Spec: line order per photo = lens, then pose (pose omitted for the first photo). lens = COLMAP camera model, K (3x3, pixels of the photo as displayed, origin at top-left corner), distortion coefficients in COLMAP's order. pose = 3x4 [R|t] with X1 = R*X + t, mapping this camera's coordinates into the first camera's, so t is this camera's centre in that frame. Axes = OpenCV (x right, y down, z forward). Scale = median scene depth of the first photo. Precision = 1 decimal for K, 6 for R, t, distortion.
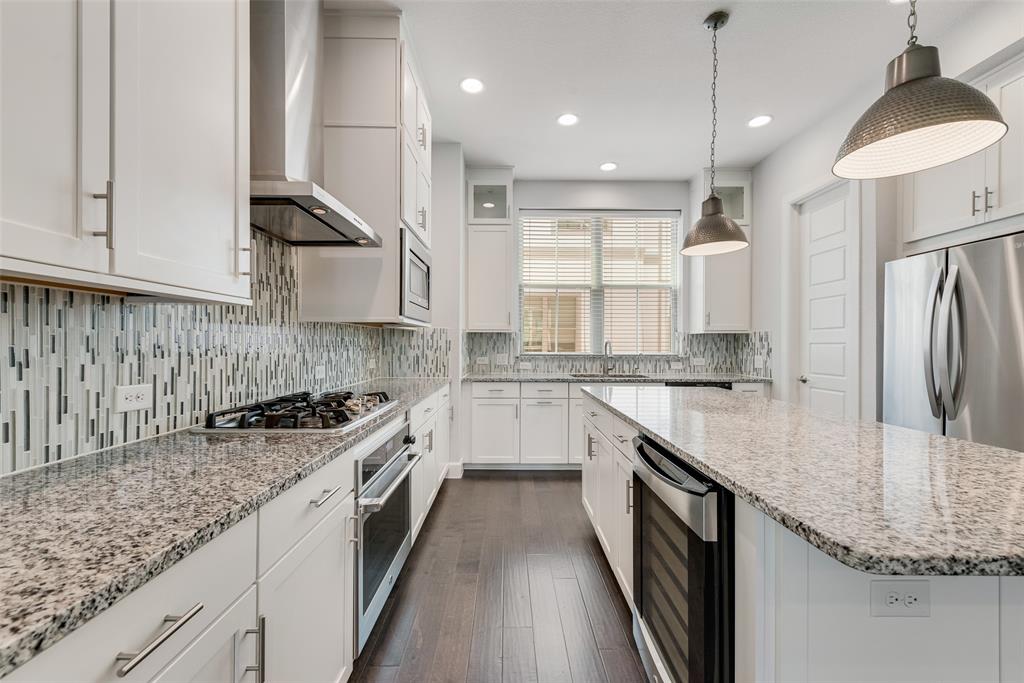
lens RADIAL K [[402.3, 0, 508.4], [0, 402.3, 344.6], [0, 0, 1]] dist [0.017117, -0.002244]
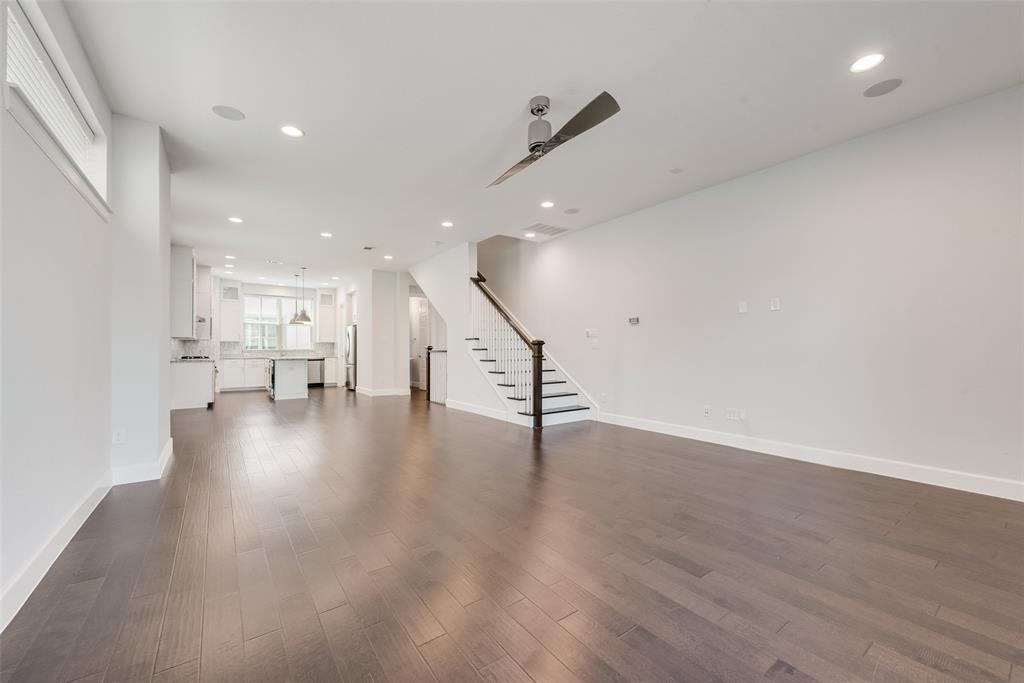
lens RADIAL K [[402.3, 0, 512.4], [0, 402.3, 346.1], [0, 0, 1]] dist [0.017117, -0.002244]
pose [[0.805621, 0.000304, 0.592431, -0.150798], [0.002486, 0.999989, -0.003894, 0.017952], [-0.592426, 0.004610, 0.805612, -2.597104]]
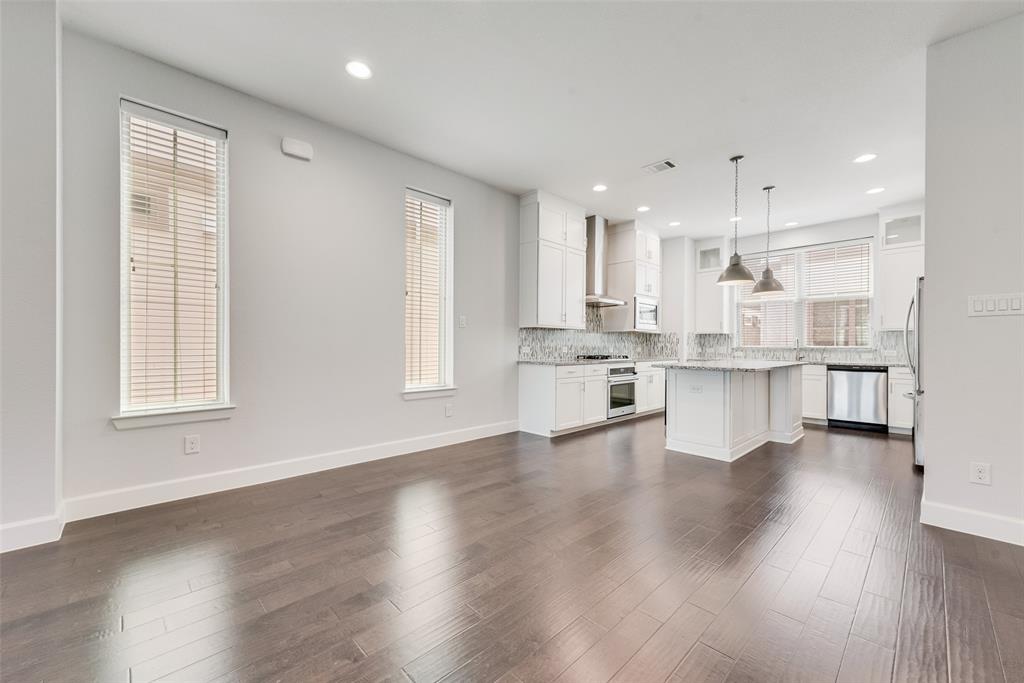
lens RADIAL K [[402.3, 0, 512.3], [0, 402.3, 344.4], [0, 0, 1]] dist [0.017117, -0.002244]
pose [[0.695711, 0.000429, -0.718322, 0.693578], [-0.004327, 0.999984, -0.003594, 0.029210], [0.718309, 0.005608, 0.695702, -0.928583]]
